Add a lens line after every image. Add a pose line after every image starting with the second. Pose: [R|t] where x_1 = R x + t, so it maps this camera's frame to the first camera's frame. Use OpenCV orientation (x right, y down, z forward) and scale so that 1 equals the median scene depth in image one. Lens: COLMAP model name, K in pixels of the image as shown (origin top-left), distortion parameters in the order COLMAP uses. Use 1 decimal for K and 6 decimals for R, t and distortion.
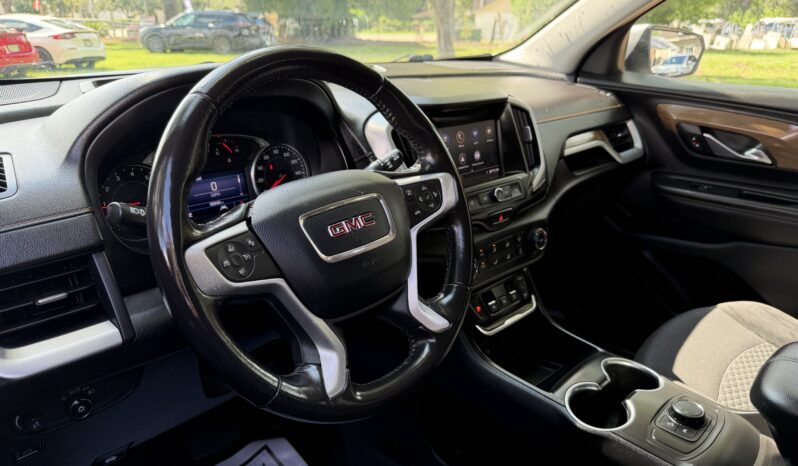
lens RADIAL K [[565.4, 0, 395.4], [0, 565.4, 236.9], [0, 0, 1]] dist [0.028666, -0.064844]
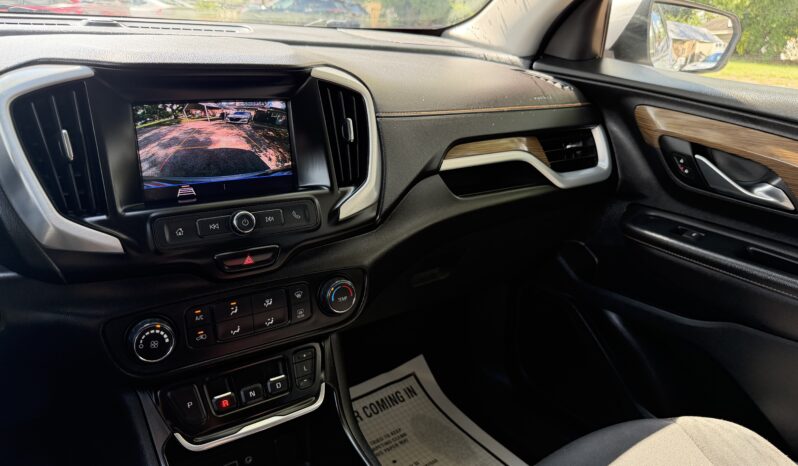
lens RADIAL K [[565.4, 0, 395.4], [0, 565.4, 236.9], [0, 0, 1]] dist [0.028666, -0.064844]
pose [[0.985516, 0.107054, -0.131519, 0.285781], [-0.105651, 0.994247, 0.017623, -0.058796], [0.132649, -0.003473, 0.991157, 0.282936]]
